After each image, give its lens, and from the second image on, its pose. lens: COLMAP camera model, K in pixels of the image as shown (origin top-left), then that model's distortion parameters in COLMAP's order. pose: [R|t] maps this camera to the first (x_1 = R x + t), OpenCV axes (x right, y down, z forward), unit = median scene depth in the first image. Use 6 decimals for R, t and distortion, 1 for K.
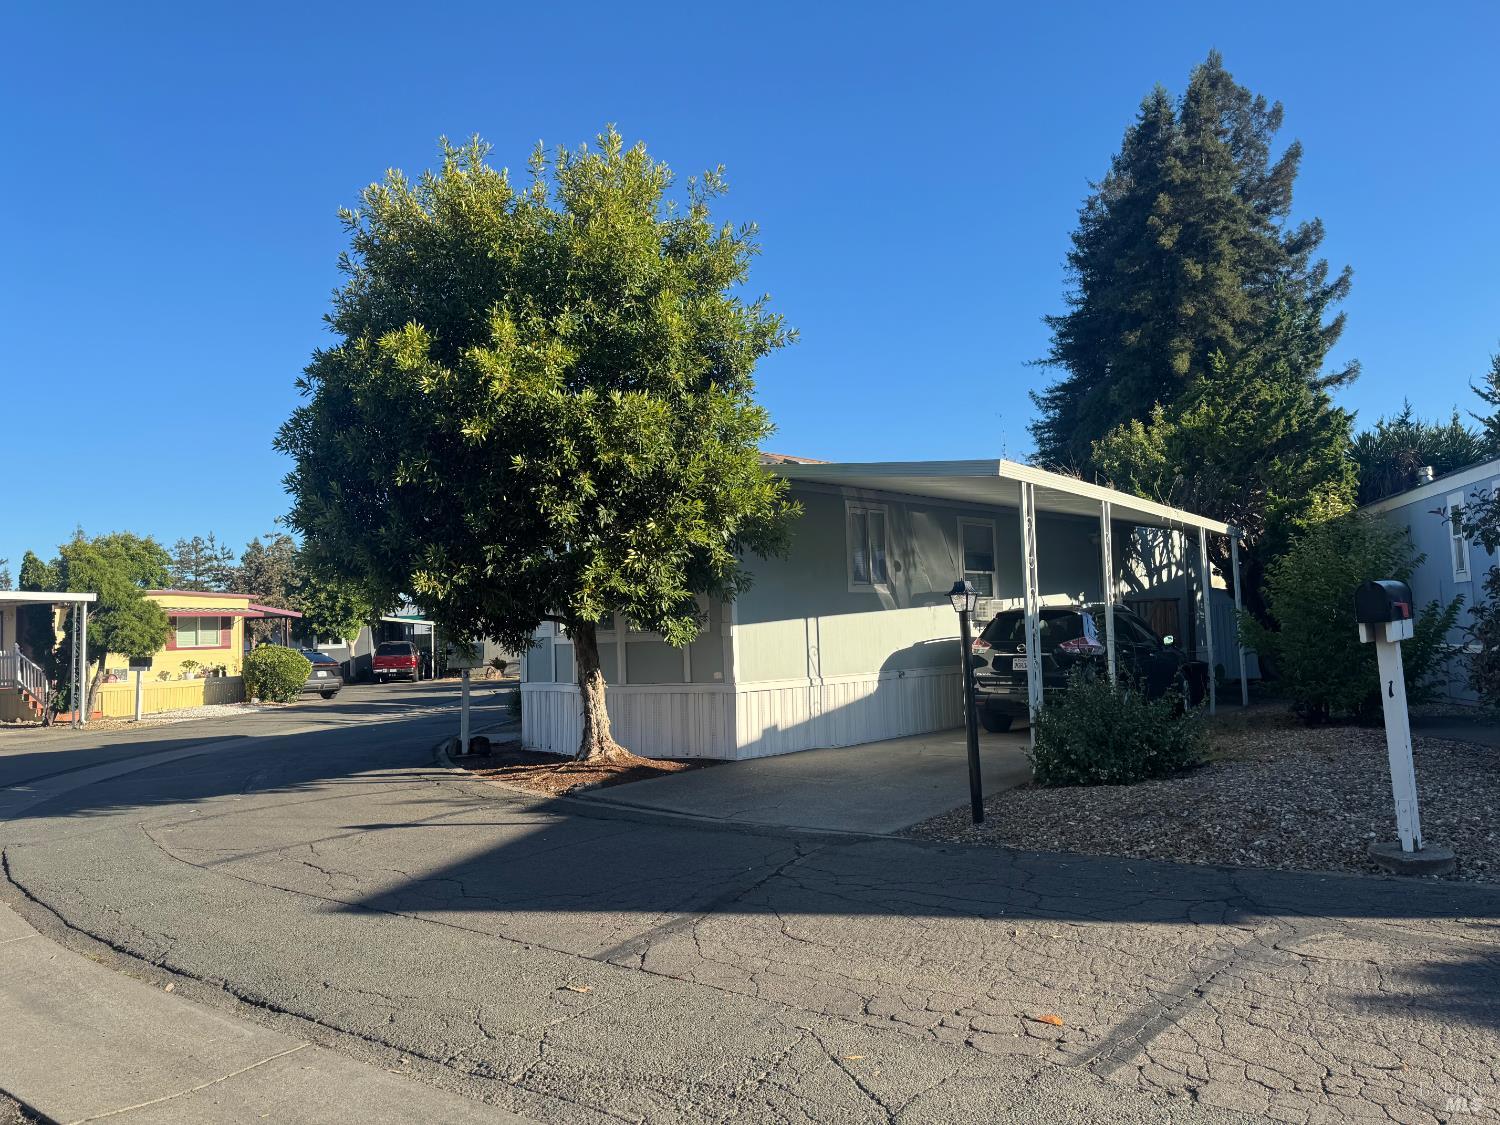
lens RADIAL K [[1077.6, 0, 714.4], [0, 1077.6, 566.5], [0, 0, 1]] dist [0.040771, -0.020988]
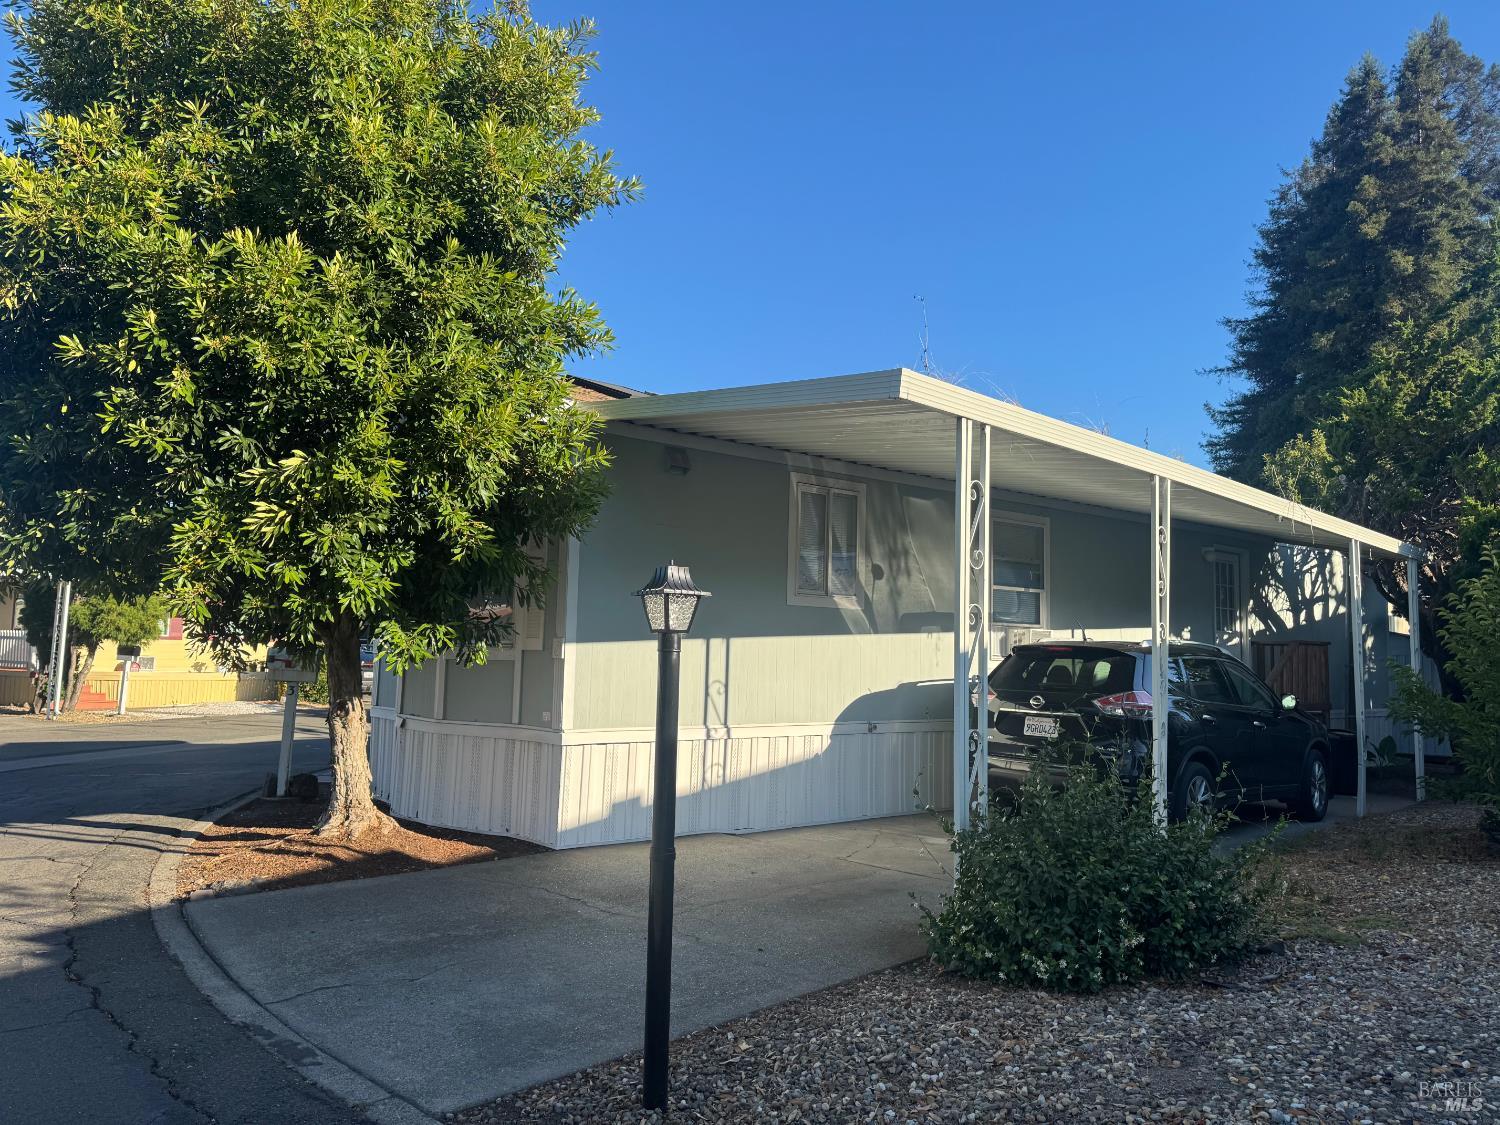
lens RADIAL K [[1077.6, 0, 737.0], [0, 1077.6, 556.1], [0, 0, 1]] dist [0.040771, -0.020988]
pose [[0.989555, 0.043966, -0.137287, 0.174533], [-0.047577, 0.998600, -0.023132, 0.009849], [0.136077, 0.029422, 0.990261, 0.293050]]
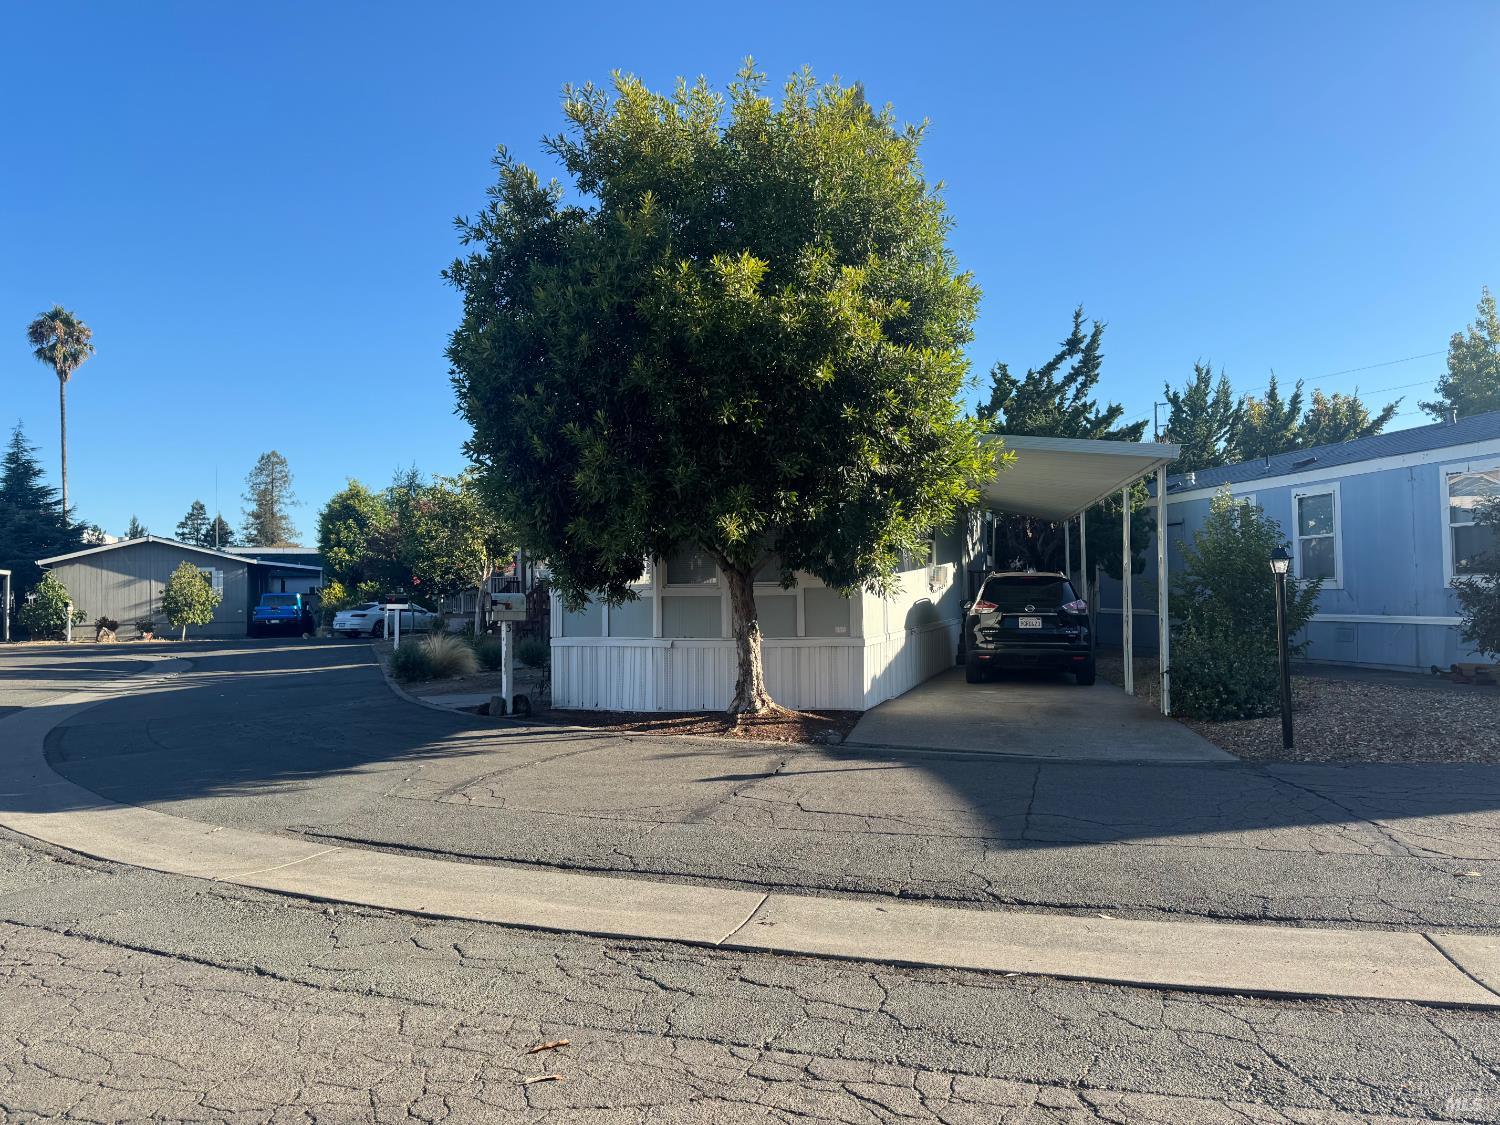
lens RADIAL K [[1077.6, 0, 738.3], [0, 1077.6, 558.3], [0, 0, 1]] dist [0.040771, -0.020988]
pose [[0.905080, 0.035135, 0.423787, -0.444477], [-0.044910, 0.998905, 0.013098, 0.019396], [-0.422863, -0.030887, 0.905667, 0.084551]]
